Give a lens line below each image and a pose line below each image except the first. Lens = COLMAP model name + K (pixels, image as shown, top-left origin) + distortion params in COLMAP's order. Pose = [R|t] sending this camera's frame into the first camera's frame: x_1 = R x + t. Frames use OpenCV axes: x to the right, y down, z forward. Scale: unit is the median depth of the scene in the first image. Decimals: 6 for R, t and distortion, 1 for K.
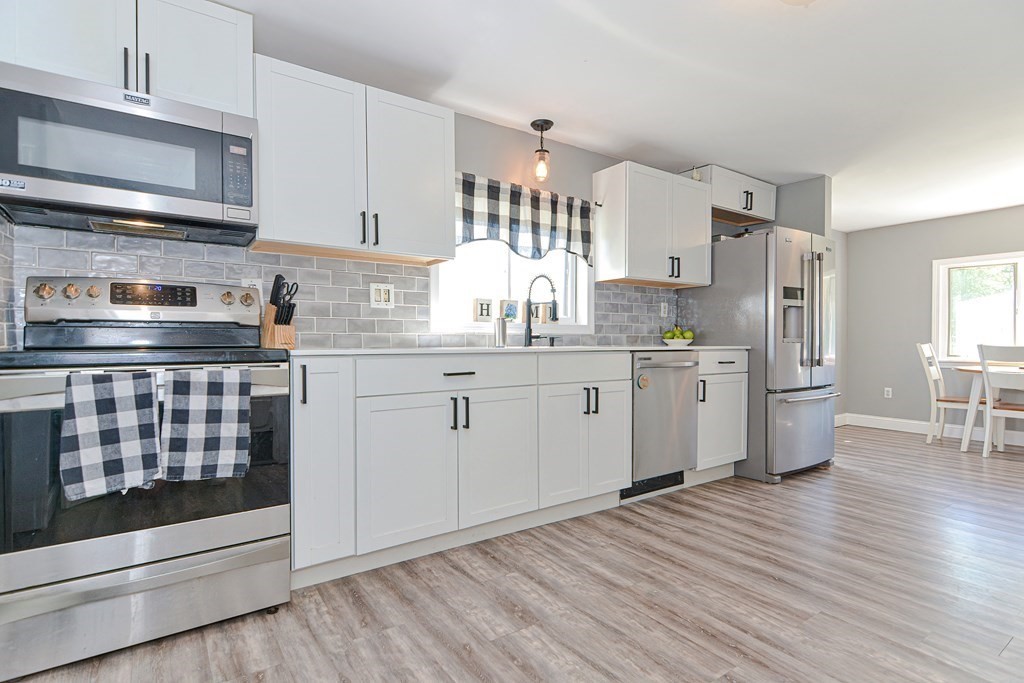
lens RADIAL K [[510.0, 0, 516.2], [0, 510.0, 347.0], [0, 0, 1]] dist [0.024388, -0.017600]
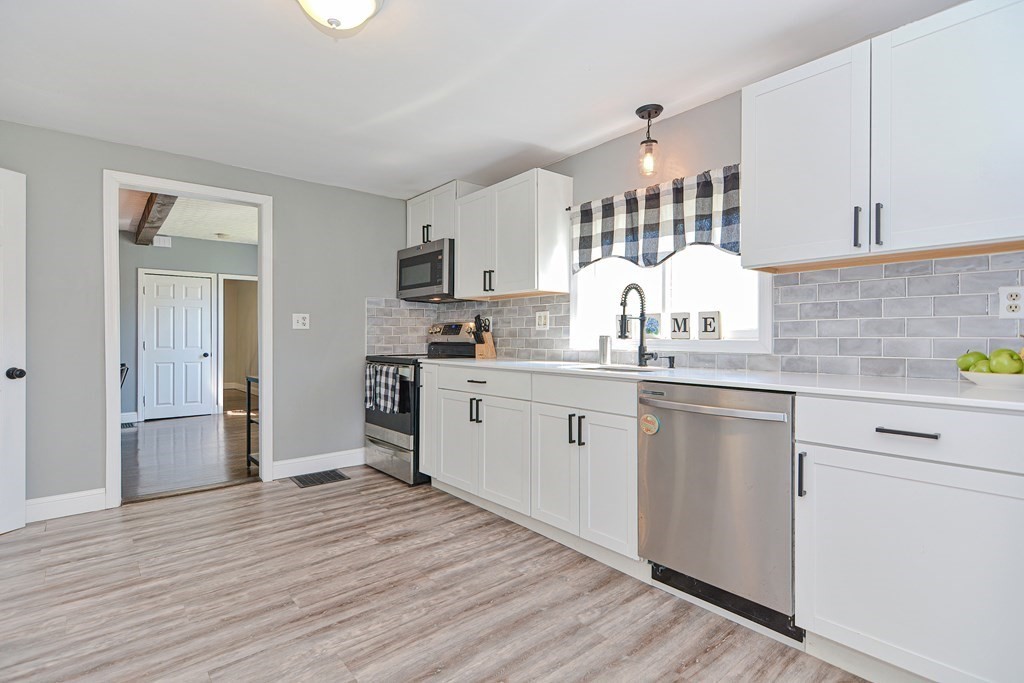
lens RADIAL K [[499.6, 0, 524.1], [0, 499.6, 341.5], [0, 0, 1]] dist [0.027122, -0.015454]
pose [[0.092047, 0.011746, -0.995685, 1.039698], [-0.011623, 0.999875, 0.010721, -0.060243], [0.995687, 0.010586, 0.092172, 0.843487]]
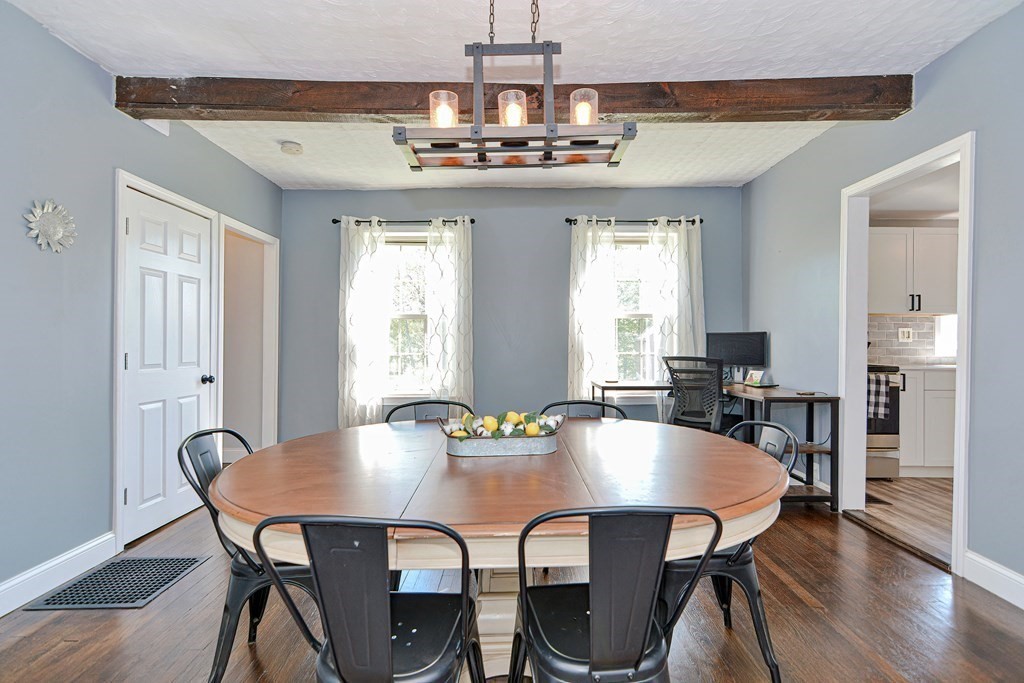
lens RADIAL K [[499.6, 0, 524.1], [0, 499.6, 341.5], [0, 0, 1]] dist [0.027122, -0.015454]
pose [[0.830542, 0.008039, -0.556898, -0.389473], [-0.017143, 0.999791, -0.011136, -0.035824], [0.556692, 0.018796, 0.830507, -1.194679]]
